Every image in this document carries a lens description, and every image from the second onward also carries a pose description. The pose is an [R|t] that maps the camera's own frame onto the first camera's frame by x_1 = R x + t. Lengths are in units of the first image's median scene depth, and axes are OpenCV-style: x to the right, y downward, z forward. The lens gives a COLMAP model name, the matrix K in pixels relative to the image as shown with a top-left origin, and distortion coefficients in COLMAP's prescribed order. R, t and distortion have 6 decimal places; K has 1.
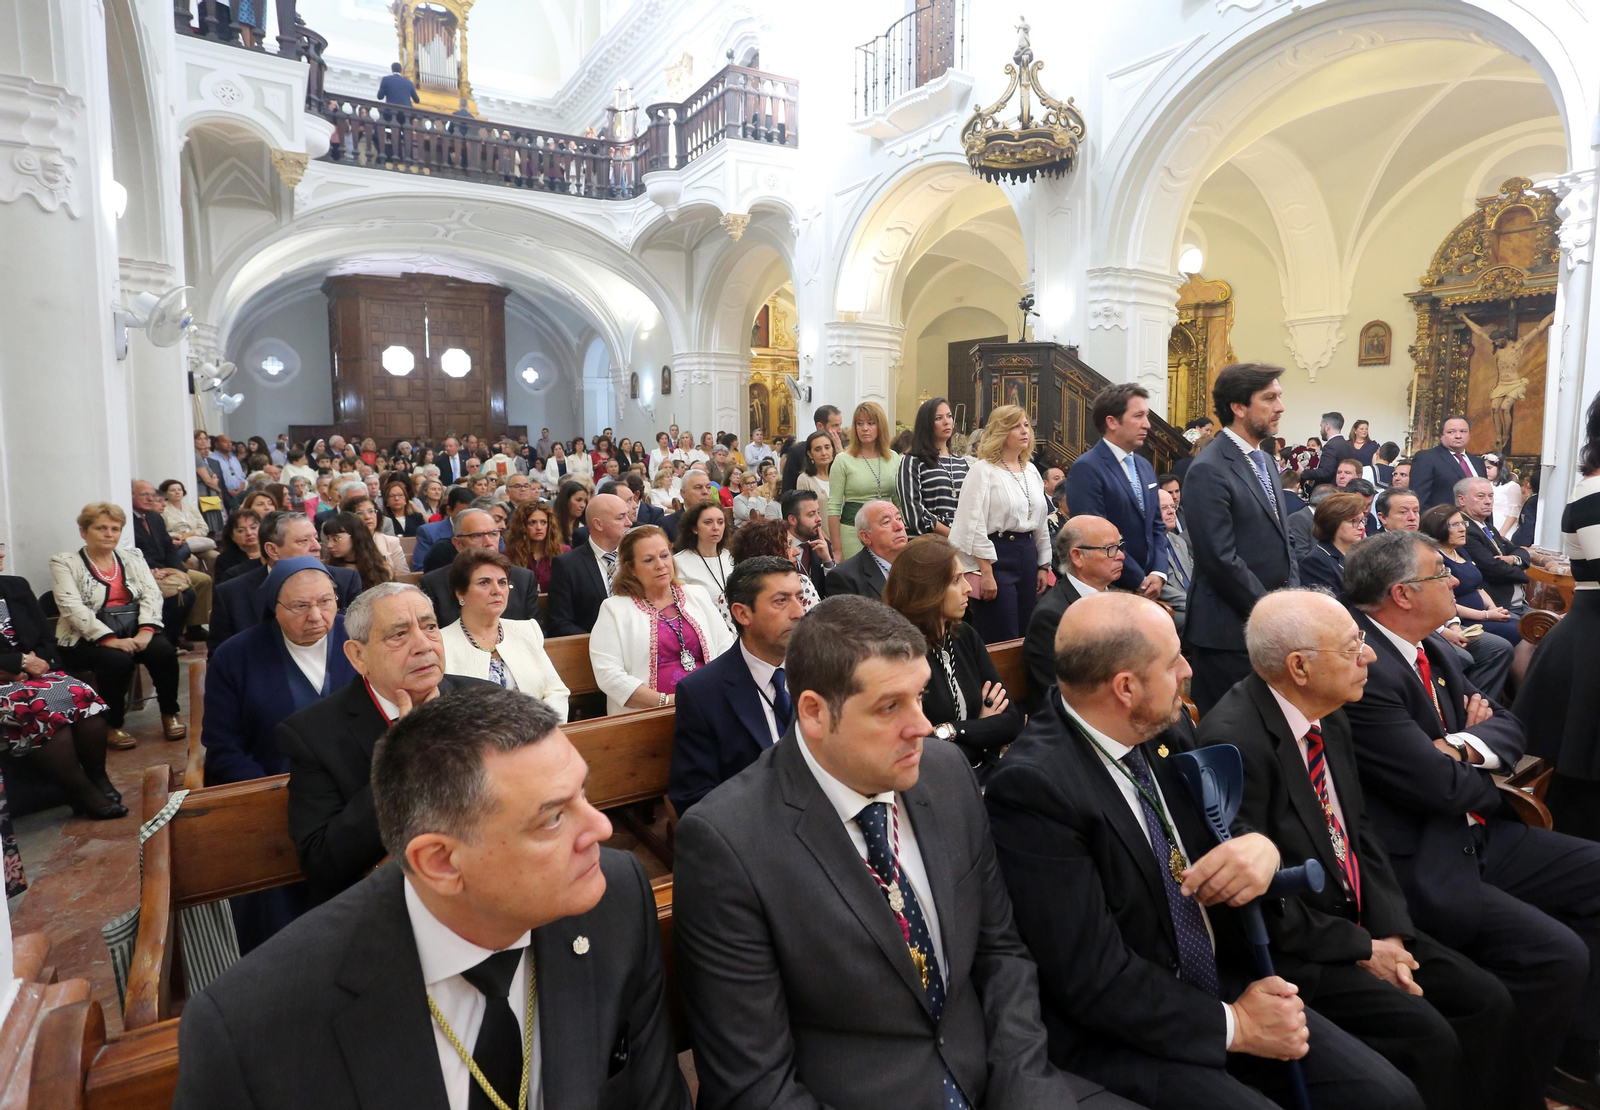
lens RADIAL K [[889.7, 0, 860.6], [0, 889.7, 545.1], [0, 0, 1]] dist [-0.068582, 0.023111]
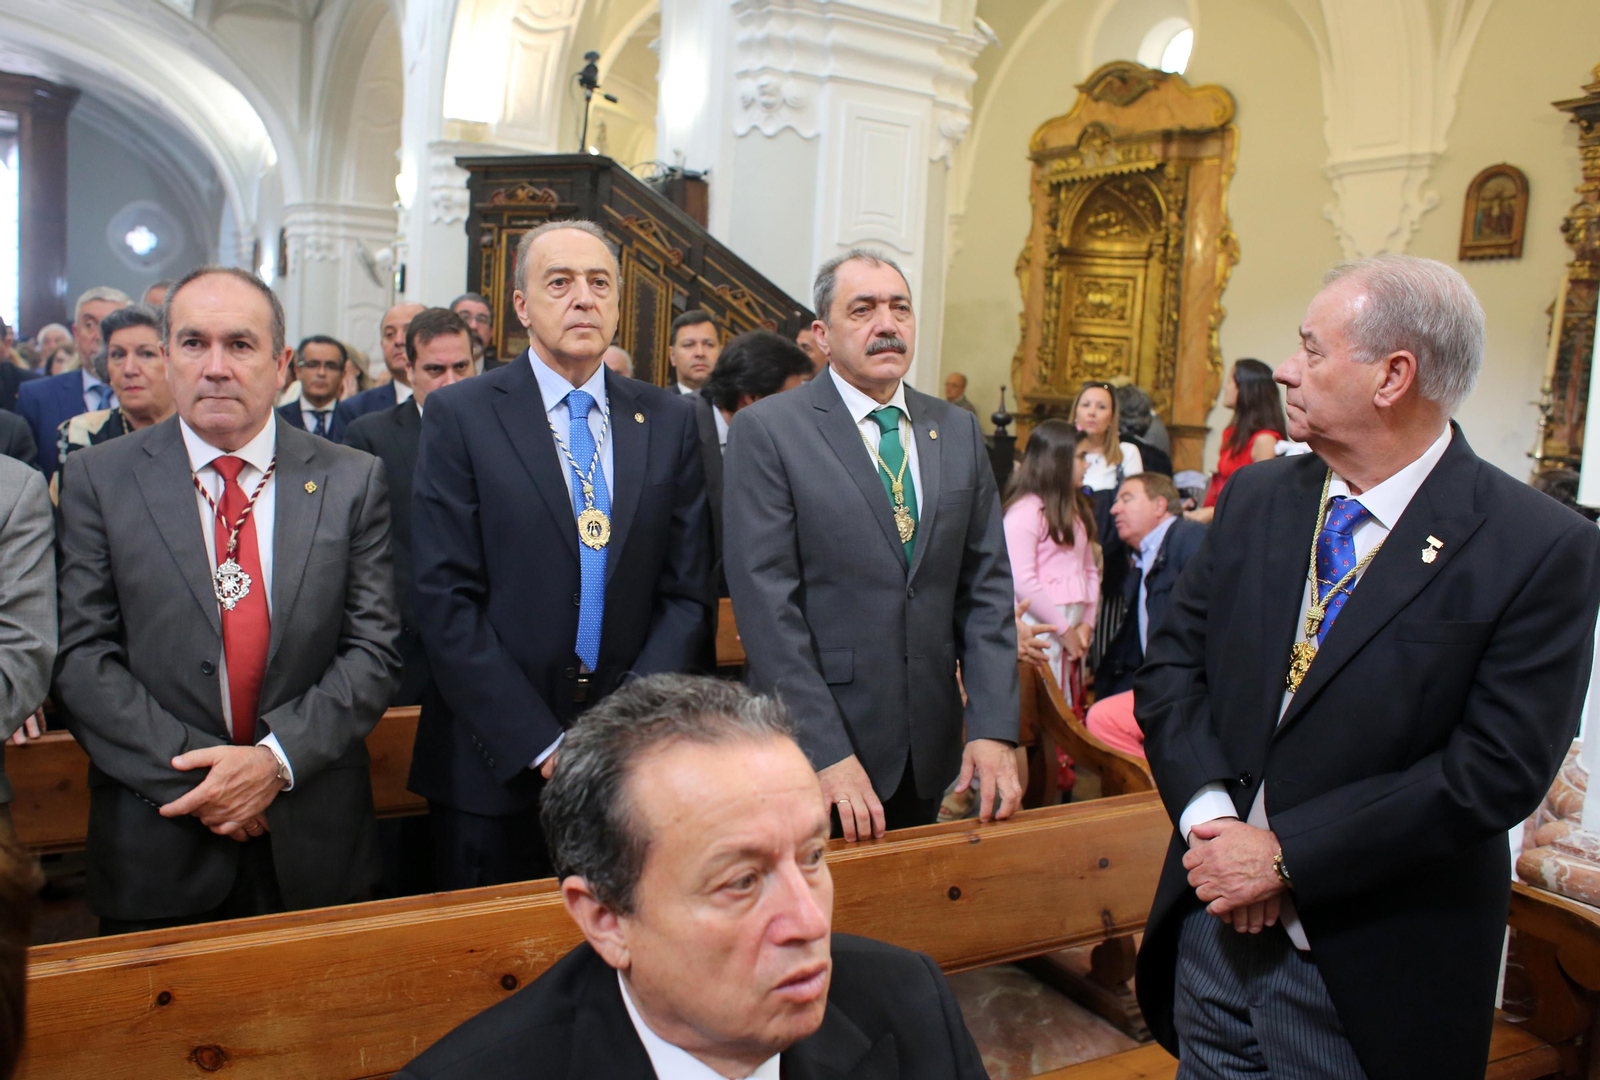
lens RADIAL K [[1347.8, 0, 808.7], [0, 1347.8, 529.5], [0, 0, 1]] dist [-0.055838, 0.033198]
pose [[0.994544, 0.062680, -0.083385, 0.258224], [-0.063711, 0.997921, -0.009760, -0.028648], [0.082600, 0.015019, 0.996470, 0.229719]]
